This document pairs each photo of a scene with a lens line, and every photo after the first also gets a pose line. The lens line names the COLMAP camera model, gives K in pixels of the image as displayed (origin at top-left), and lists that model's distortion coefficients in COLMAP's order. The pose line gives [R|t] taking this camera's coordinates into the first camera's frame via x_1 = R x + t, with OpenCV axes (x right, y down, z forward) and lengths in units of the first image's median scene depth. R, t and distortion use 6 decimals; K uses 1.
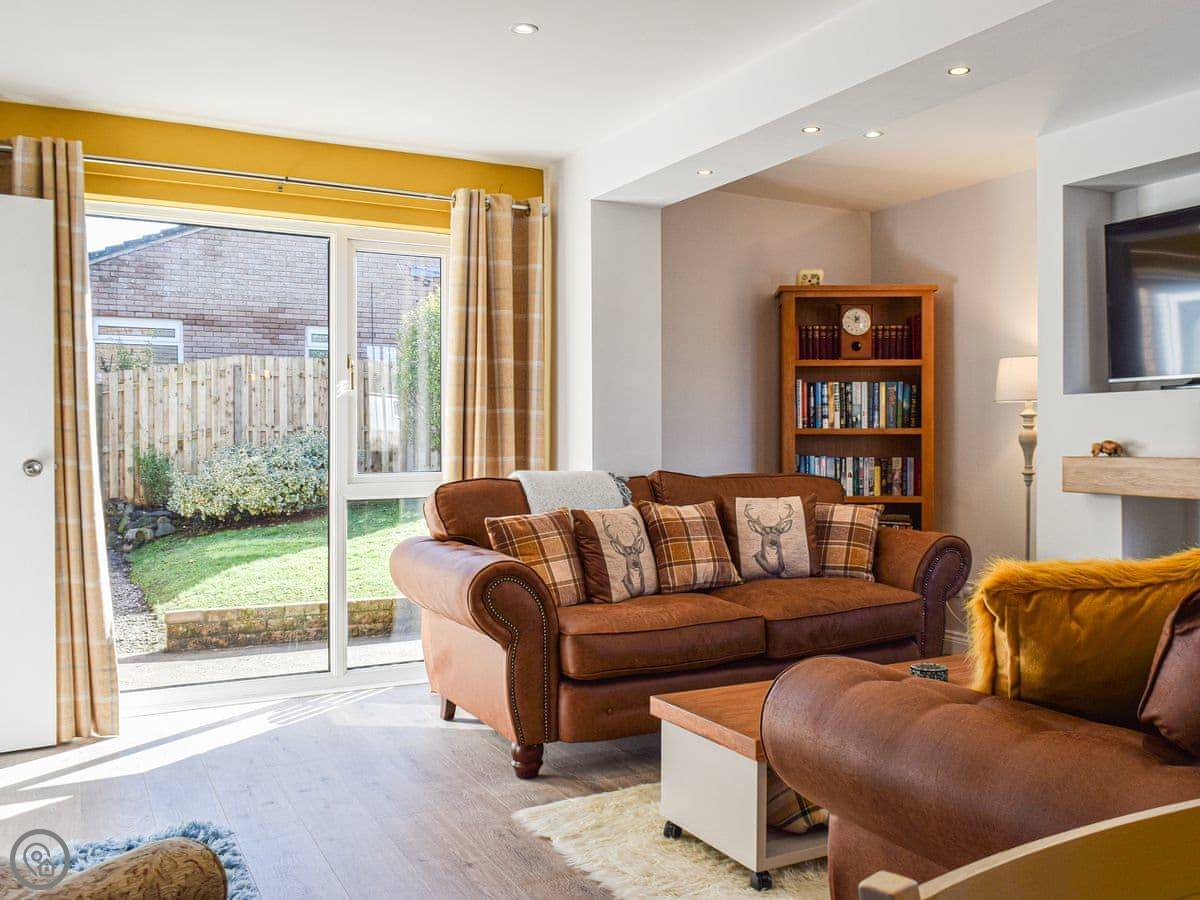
lens RADIAL K [[1075.9, 0, 598.4], [0, 1075.9, 448.8], [0, 0, 1]] dist [-0.036707, -0.015545]
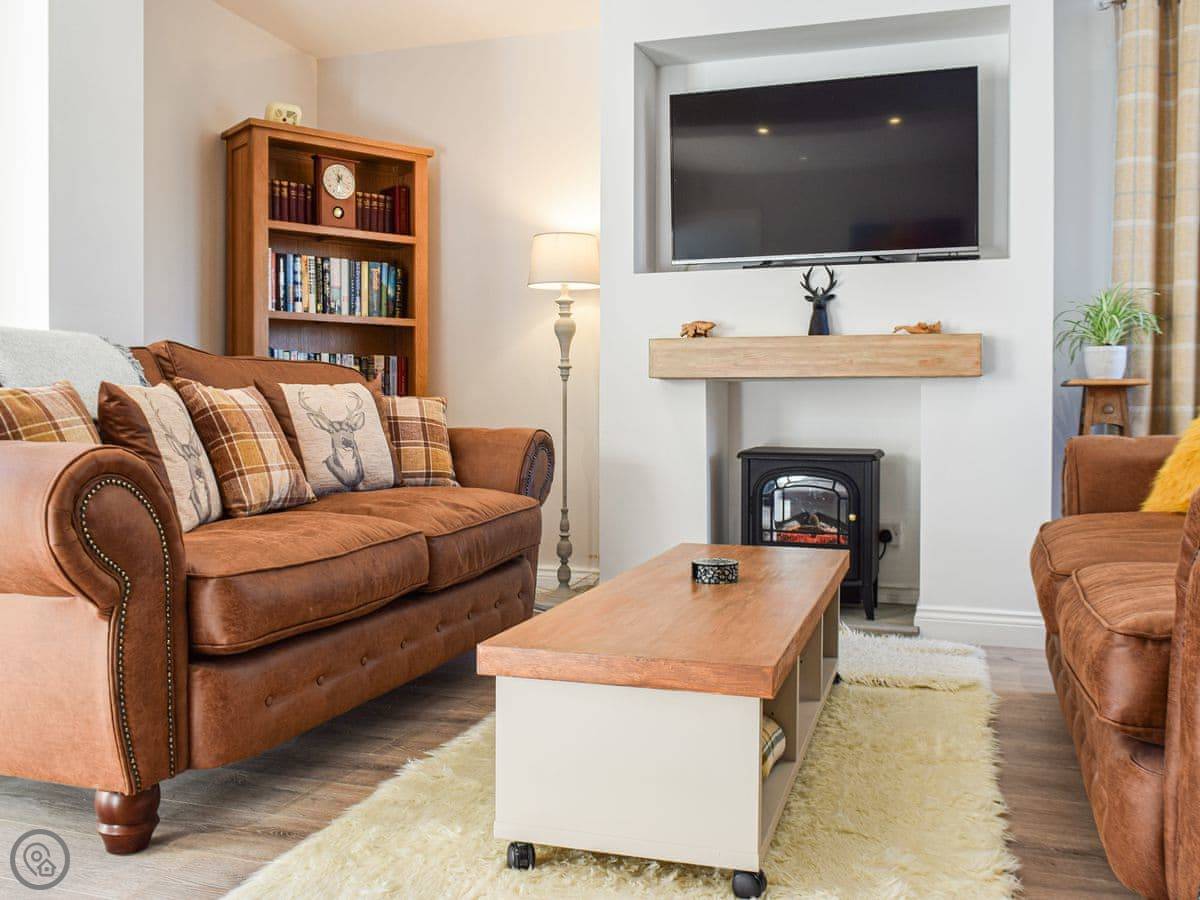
lens RADIAL K [[1075.9, 0, 621.7], [0, 1075.9, 429.5], [0, 0, 1]] dist [-0.036707, -0.015545]
pose [[0.701402, -0.010126, 0.712694, -0.222179], [0.005019, 0.999944, 0.009268, 0.072956], [-0.712748, -0.002924, 0.701414, 0.363162]]
